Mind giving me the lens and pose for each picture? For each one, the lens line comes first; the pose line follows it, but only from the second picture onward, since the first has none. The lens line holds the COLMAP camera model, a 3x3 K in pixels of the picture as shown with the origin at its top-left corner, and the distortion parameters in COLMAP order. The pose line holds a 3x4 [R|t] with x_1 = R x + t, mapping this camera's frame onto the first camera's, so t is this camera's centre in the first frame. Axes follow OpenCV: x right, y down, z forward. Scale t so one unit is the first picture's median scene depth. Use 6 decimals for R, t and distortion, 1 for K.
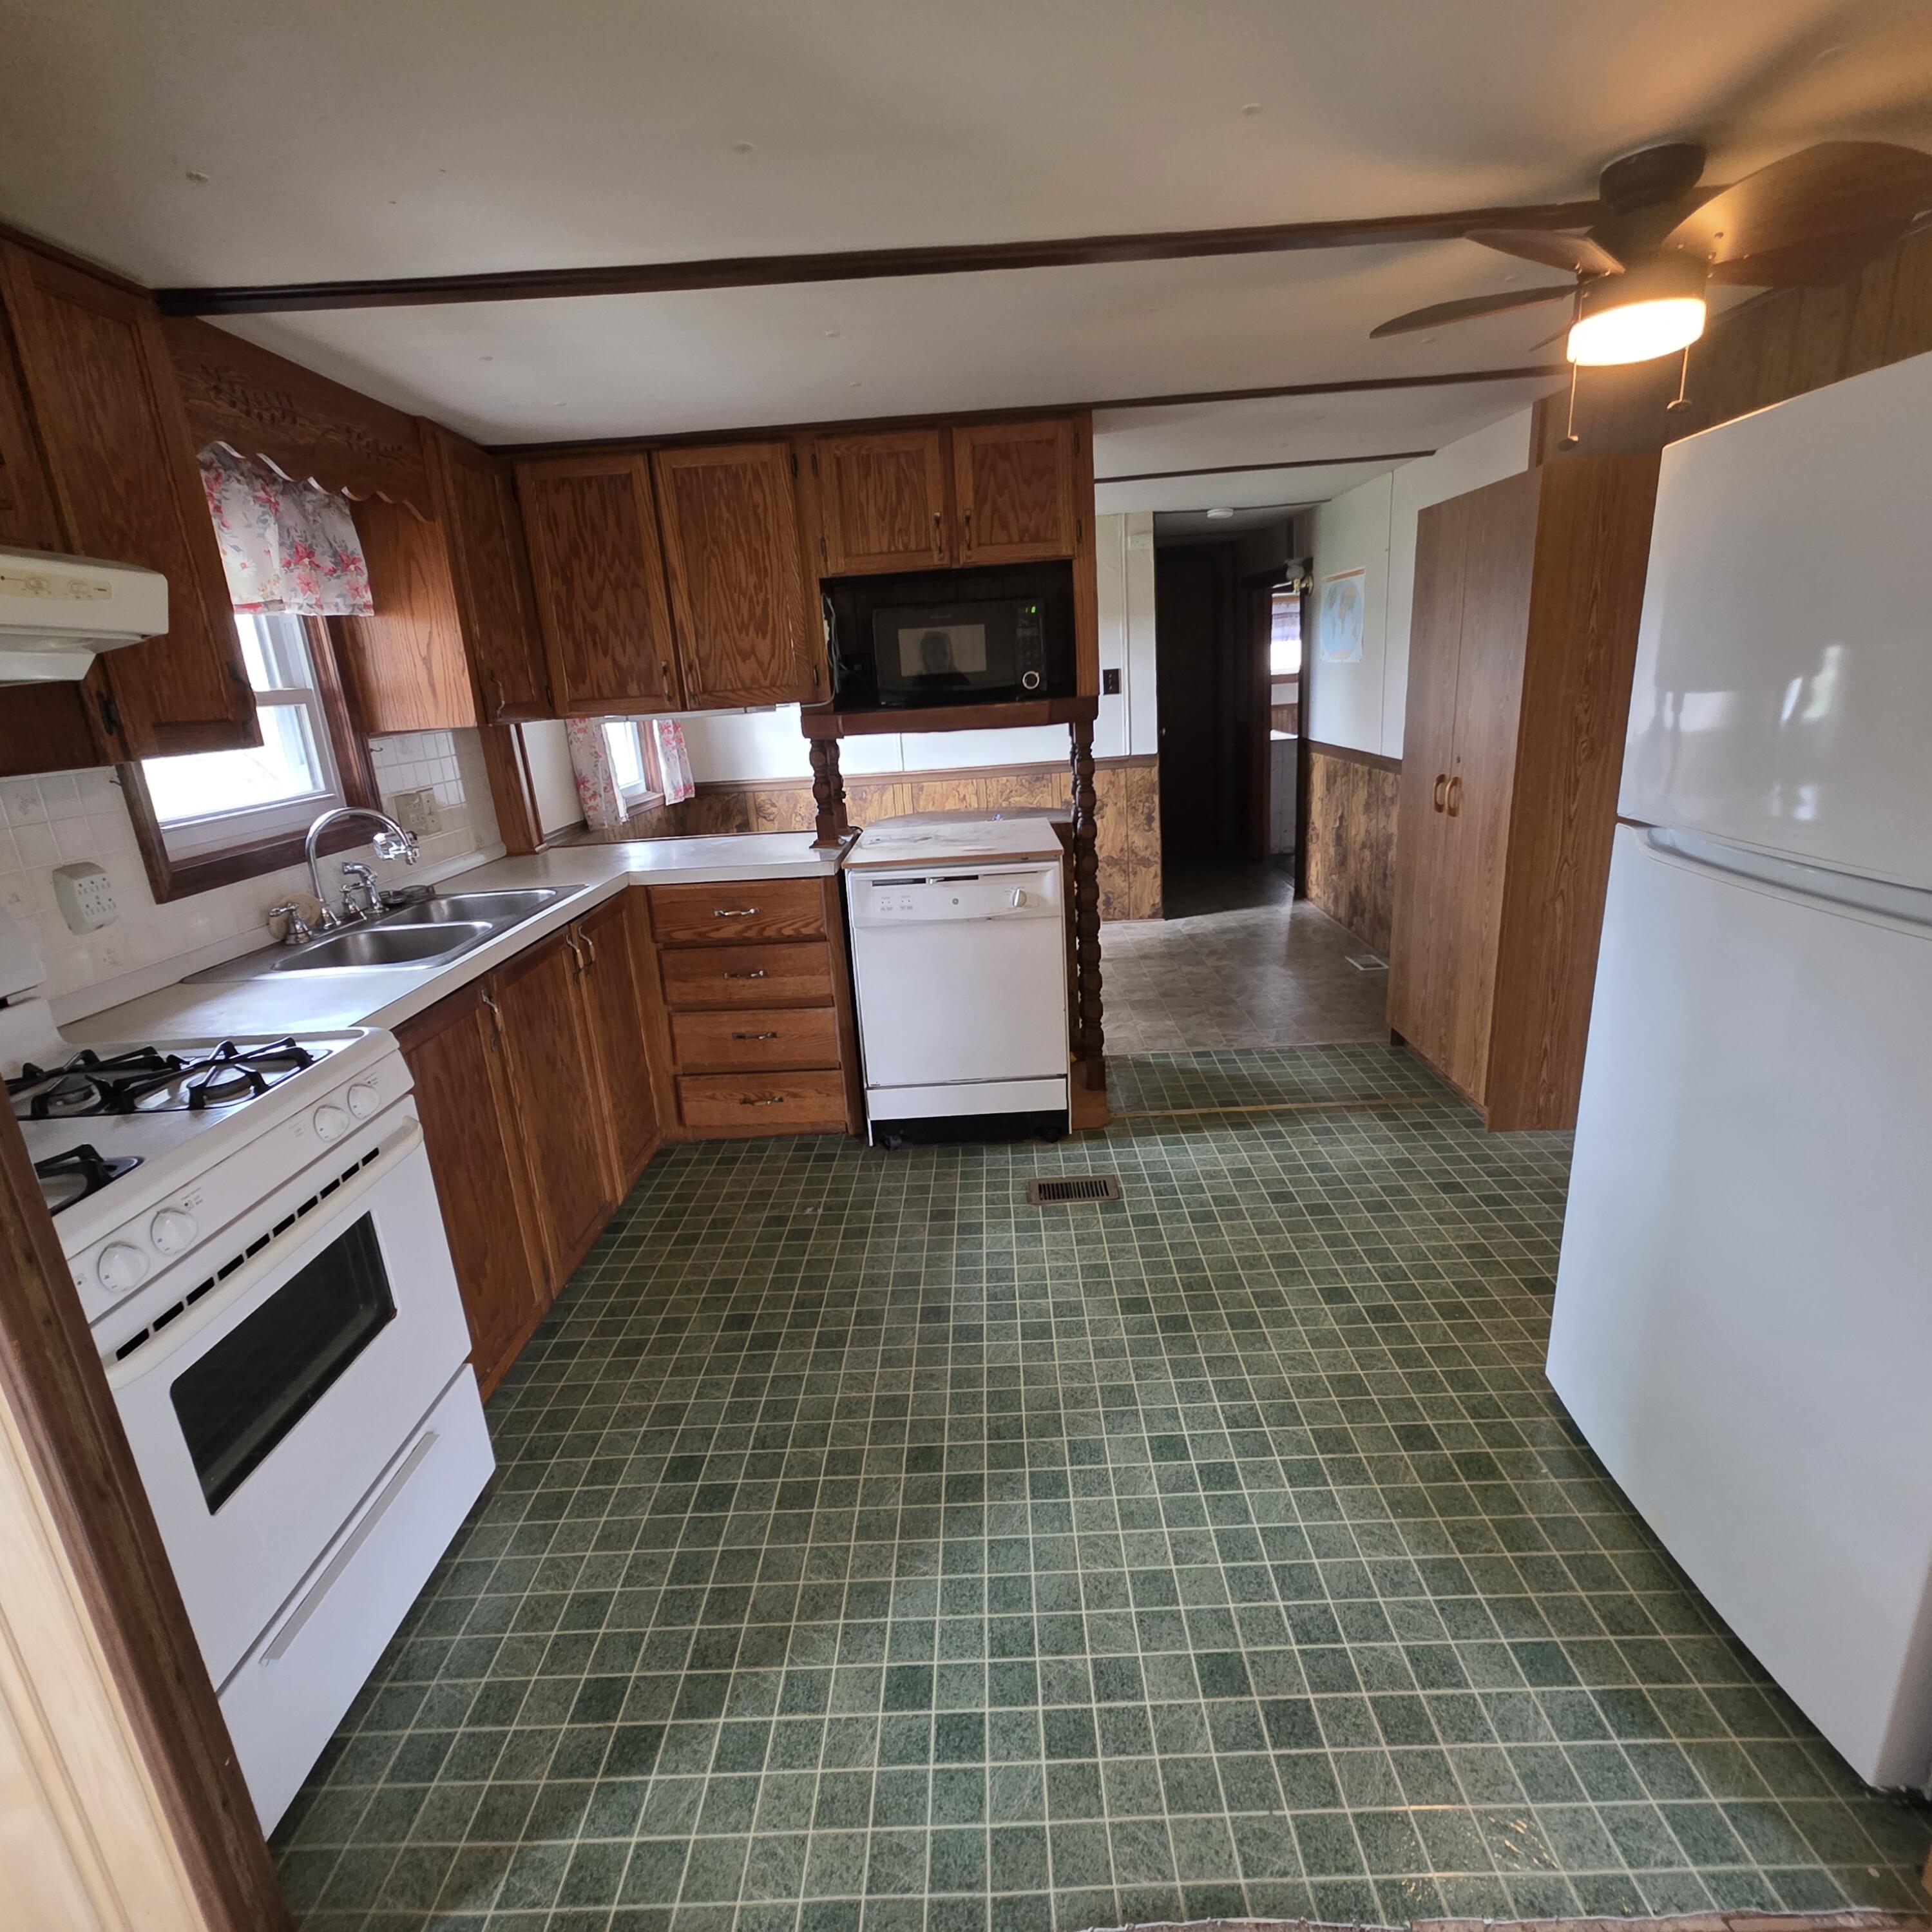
lens RADIAL K [[1039.9, 0, 959.4], [0, 1039.9, 973.4], [0, 0, 1]] dist [0.010555, -0.003781]
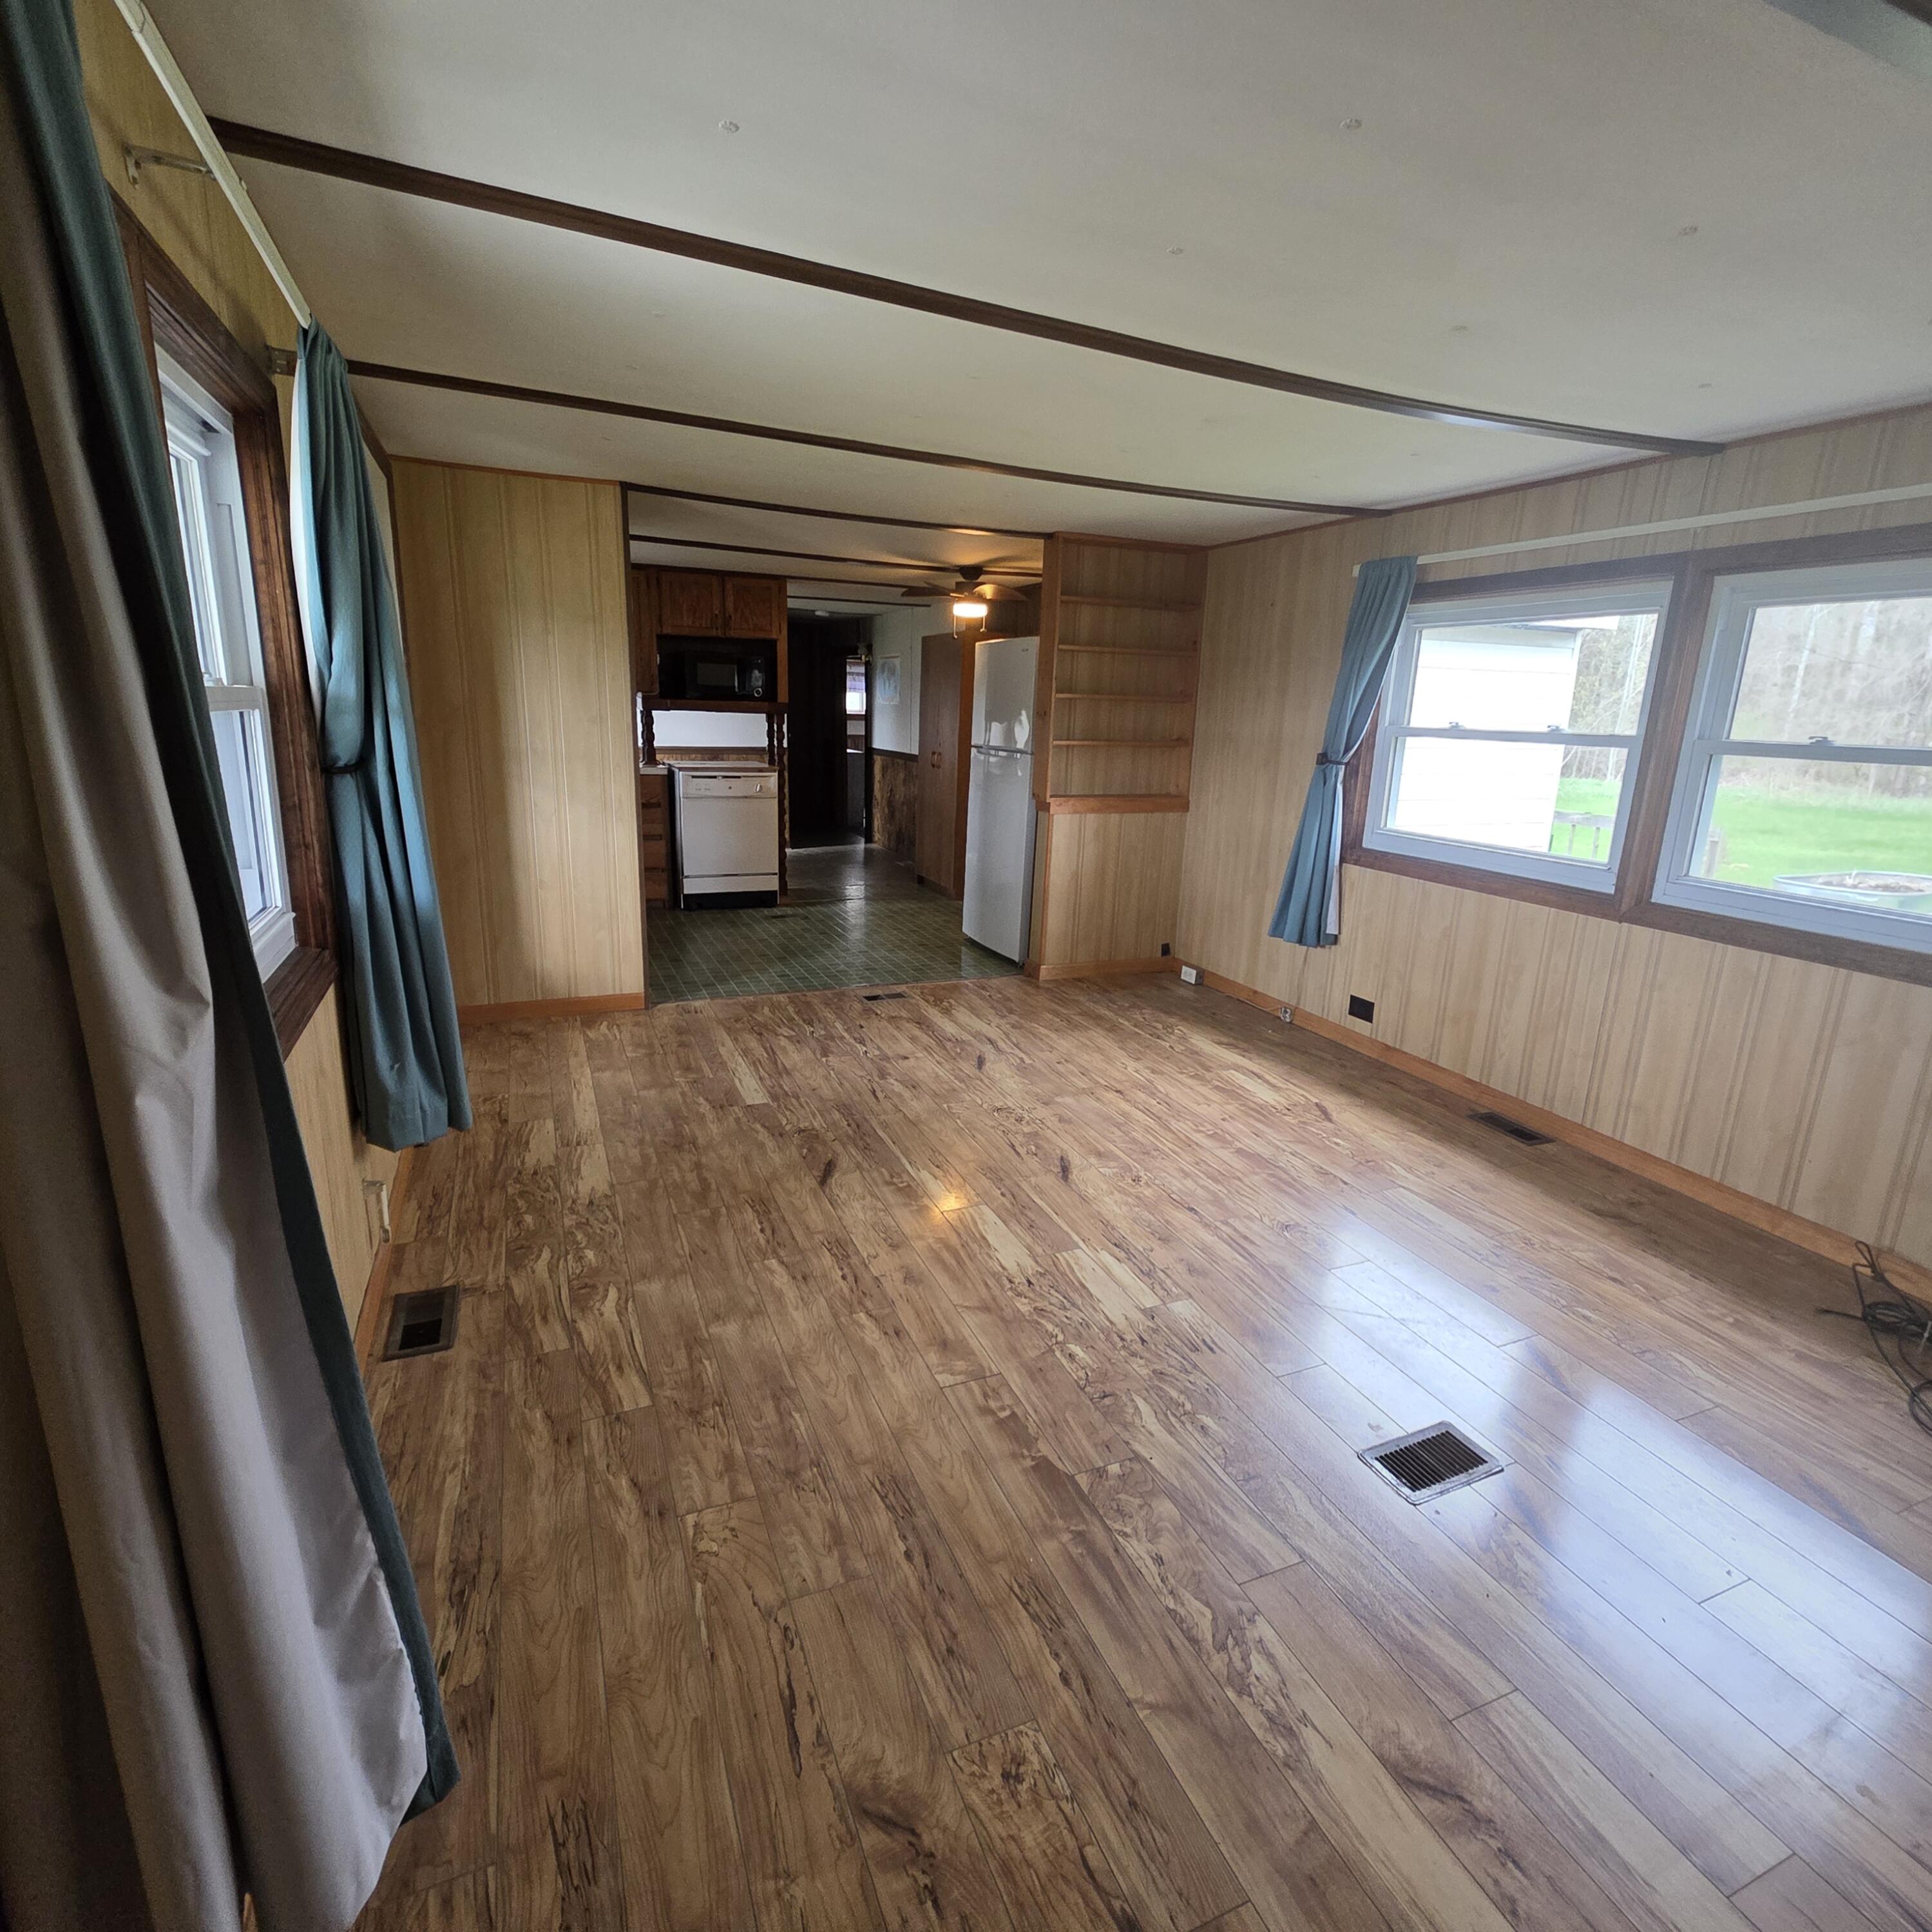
lens RADIAL K [[1039.9, 0, 969.2], [0, 1039.9, 971.3], [0, 0, 1]] dist [0.010555, -0.003781]
pose [[0.908422, -0.008432, 0.417969, -0.238798], [0.024933, 0.999110, -0.034033, 0.206934], [-0.417310, 0.041338, 0.907824, -0.609841]]
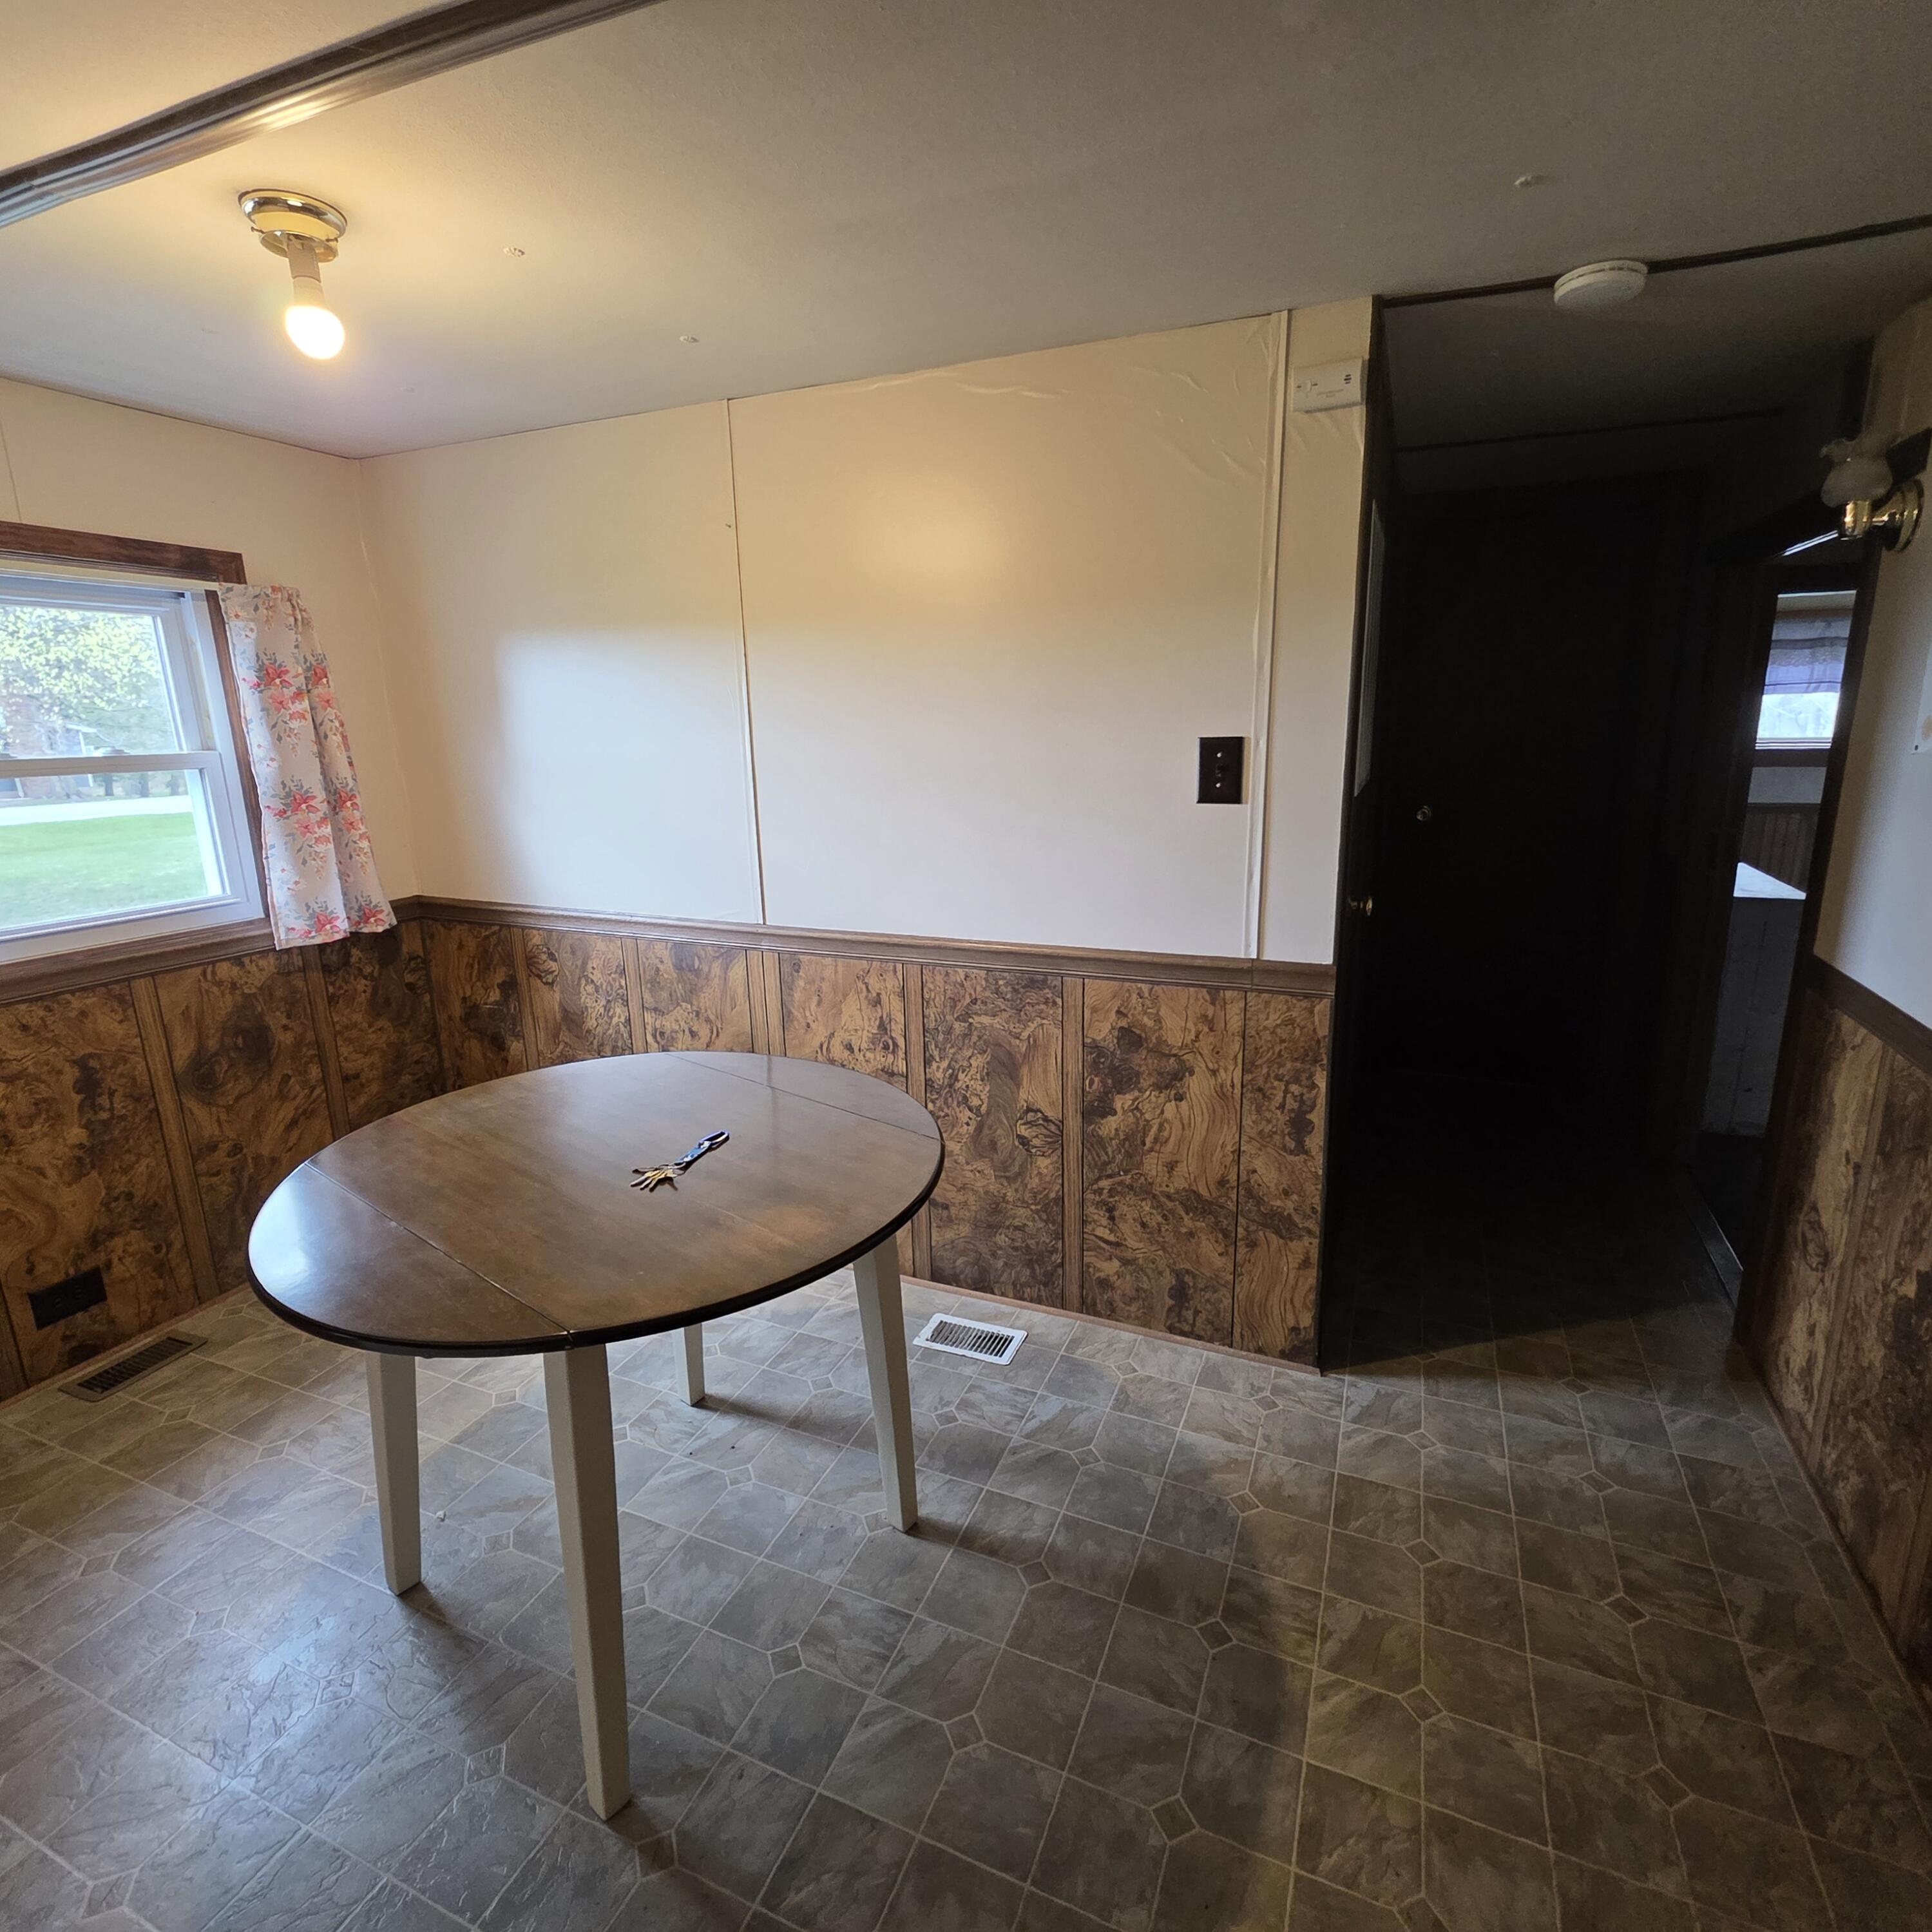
lens RADIAL K [[1039.9, 0, 954.9], [0, 1039.9, 967.0], [0, 0, 1]] dist [0.010555, -0.003781]
pose [[0.926408, 0.135925, -0.351130, 0.194520], [-0.145441, 0.989367, -0.000736, -0.190024], [0.347296, 0.051751, 0.936327, 0.598390]]
